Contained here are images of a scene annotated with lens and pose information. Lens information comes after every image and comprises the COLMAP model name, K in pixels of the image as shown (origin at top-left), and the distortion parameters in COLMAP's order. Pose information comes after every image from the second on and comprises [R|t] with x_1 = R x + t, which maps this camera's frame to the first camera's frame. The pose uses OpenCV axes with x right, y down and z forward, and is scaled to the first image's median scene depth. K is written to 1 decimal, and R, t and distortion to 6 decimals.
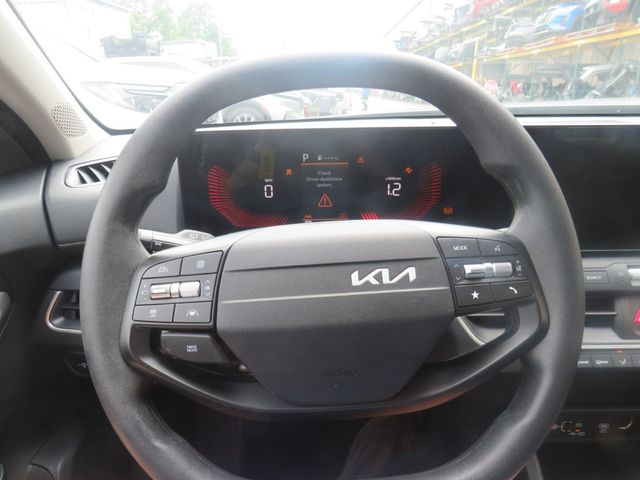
lens RADIAL K [[470.3, 0, 320.0], [0, 470.3, 240.0], [0, 0, 1]] dist [-0.008061, -0.000404]
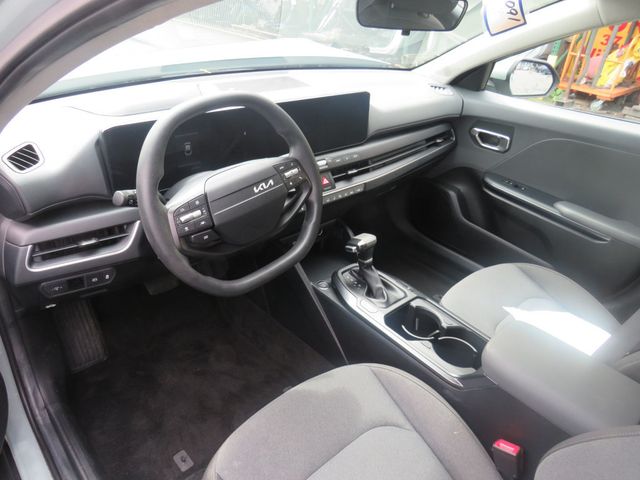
lens RADIAL K [[470.3, 0, 320.0], [0, 470.3, 240.0], [0, 0, 1]] dist [-0.008061, -0.000404]
pose [[0.794206, -0.344262, 0.500720, -0.668751], [0.252617, 0.936505, 0.243195, -0.128545], [-0.552649, -0.066657, 0.830744, -0.881601]]
